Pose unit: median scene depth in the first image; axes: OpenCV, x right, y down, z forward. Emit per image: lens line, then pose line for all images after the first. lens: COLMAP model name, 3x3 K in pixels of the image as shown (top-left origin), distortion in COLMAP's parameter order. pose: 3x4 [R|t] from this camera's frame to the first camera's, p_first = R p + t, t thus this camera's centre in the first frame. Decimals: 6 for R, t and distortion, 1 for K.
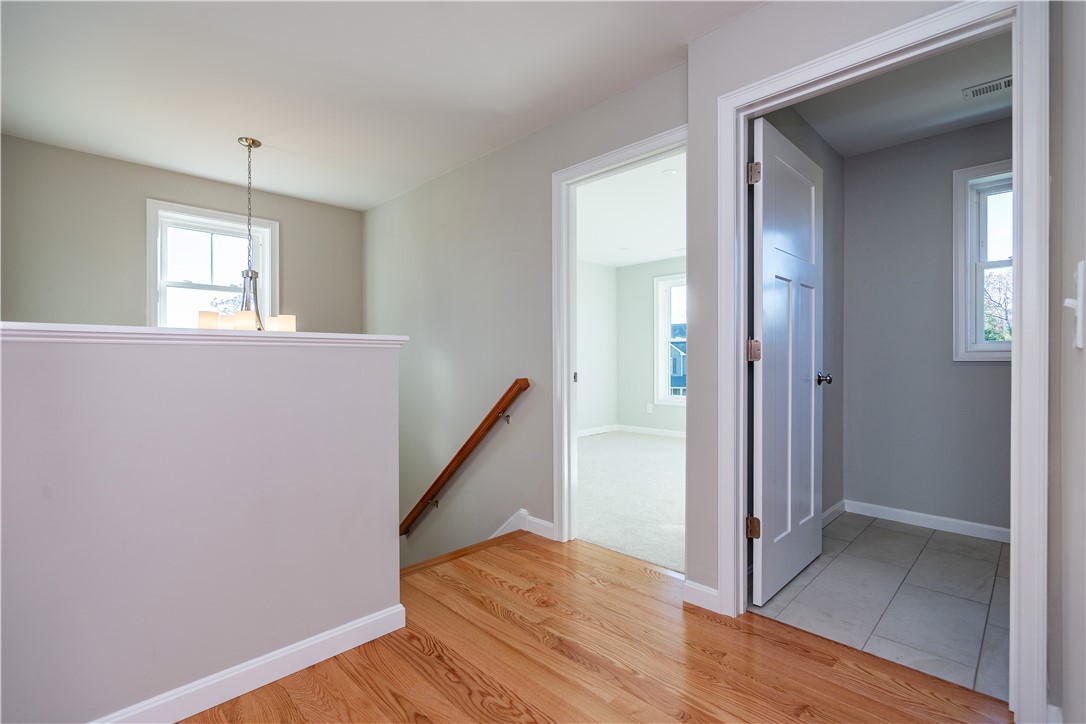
lens RADIAL K [[498.3, 0, 543.0], [0, 498.3, 362.0], [0, 0, 1]] dist [0.001556, 0.000289]
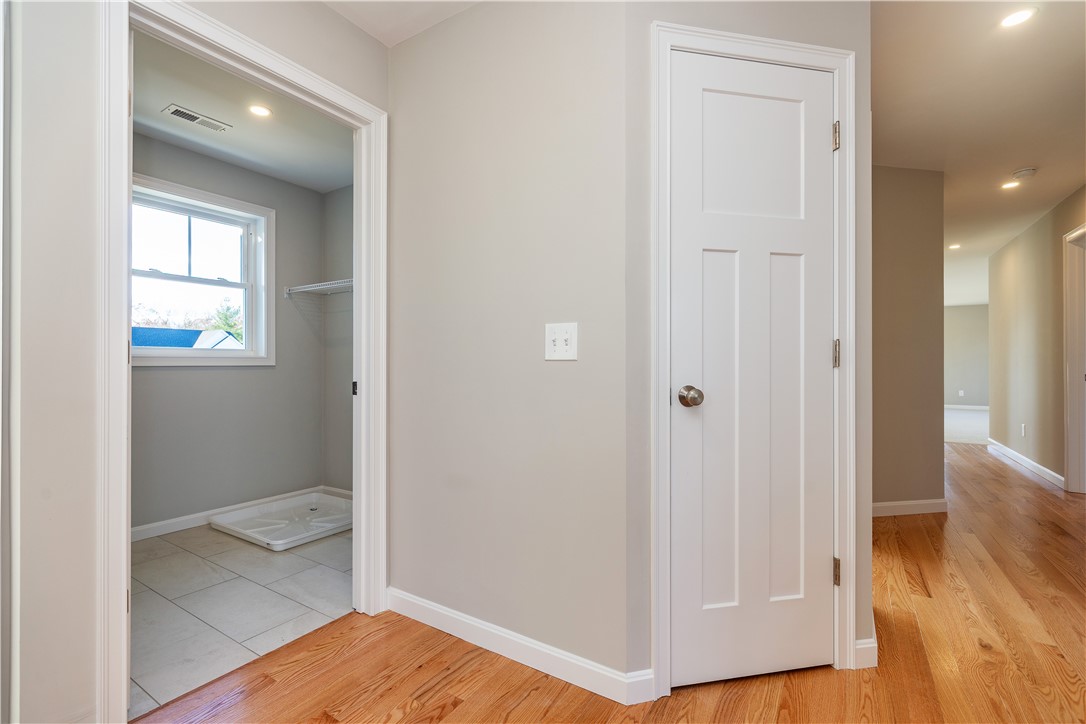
lens RADIAL K [[492.8, 0, 543.8], [0, 492.8, 365.0], [0, 0, 1]] dist [-0.001447, -0.000288]
pose [[-0.217347, 0.001437, 0.976093, -0.422824], [0.005998, 0.999982, -0.000136, 0.001657], [-0.976076, 0.005825, -0.217351, 0.633291]]
